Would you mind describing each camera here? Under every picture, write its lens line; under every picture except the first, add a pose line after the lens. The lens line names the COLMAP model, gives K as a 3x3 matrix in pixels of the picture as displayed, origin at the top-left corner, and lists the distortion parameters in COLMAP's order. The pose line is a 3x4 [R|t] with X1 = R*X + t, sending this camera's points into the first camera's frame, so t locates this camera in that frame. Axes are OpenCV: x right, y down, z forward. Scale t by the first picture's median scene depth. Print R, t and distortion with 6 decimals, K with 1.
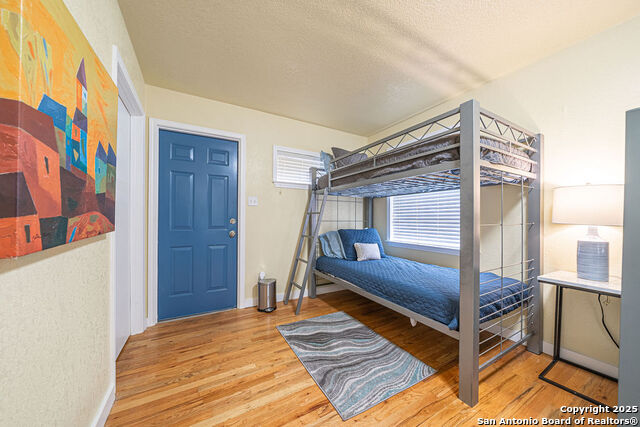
lens RADIAL K [[221.1, 0, 317.0], [0, 221.1, 218.8], [0, 0, 1]] dist [-0.000632, -0.000010]
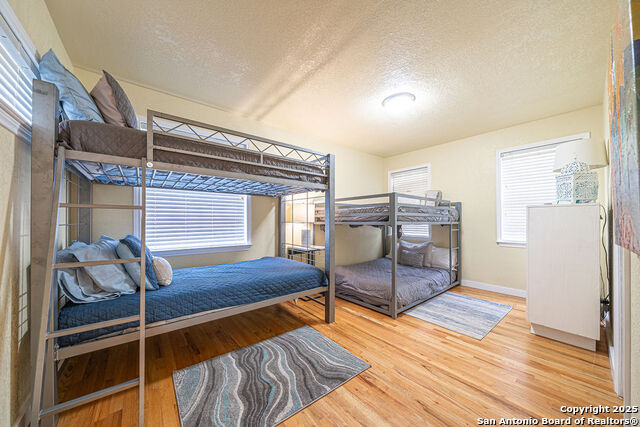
lens RADIAL K [[221.1, 0, 317.5], [0, 221.1, 215.6], [0, 0, 1]] dist [-0.000632, -0.000010]
pose [[-0.159675, 0.010987, 0.987109, -0.755246], [-0.002796, 0.999929, -0.011582, -0.006496], [-0.987166, -0.004610, -0.159633, 0.980716]]
